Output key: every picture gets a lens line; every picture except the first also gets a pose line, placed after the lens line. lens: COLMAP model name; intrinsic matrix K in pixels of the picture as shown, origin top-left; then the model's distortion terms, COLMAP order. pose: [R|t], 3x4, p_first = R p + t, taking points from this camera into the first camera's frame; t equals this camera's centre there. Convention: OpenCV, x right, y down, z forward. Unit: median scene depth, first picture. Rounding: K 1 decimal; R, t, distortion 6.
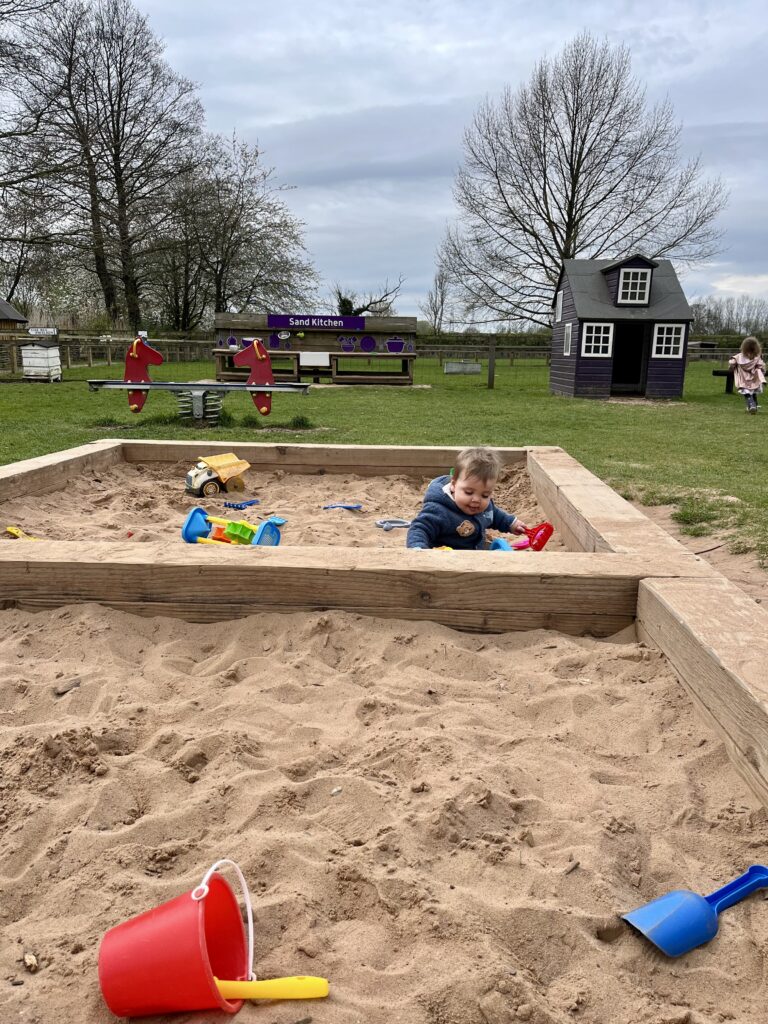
lens RADIAL K [[771.7, 0, 381.9], [0, 771.7, 511.9], [0, 0, 1]] dist [0.003180, -0.002388]
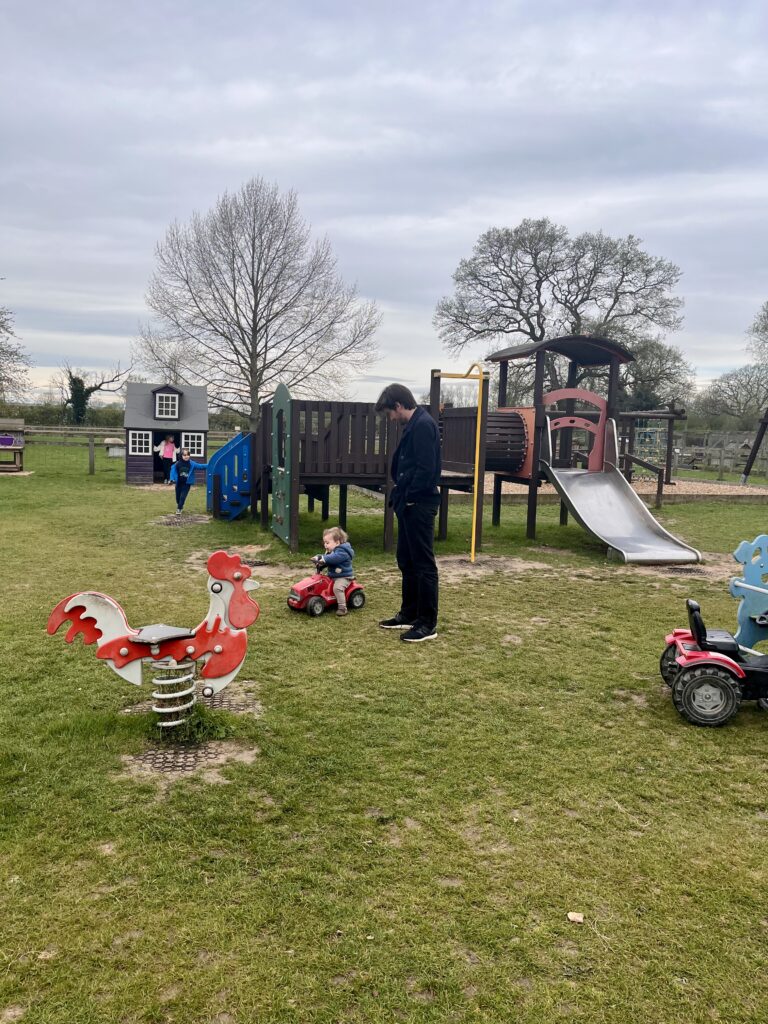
lens RADIAL K [[771.7, 0, 386.1], [0, 771.7, 513.4], [0, 0, 1]] dist [0.003180, -0.002388]
pose [[0.959855, -0.005372, 0.280447, 0.311669], [0.031139, 0.995677, -0.087504, 0.039226], [-0.278764, 0.092724, 0.955873, -0.441066]]
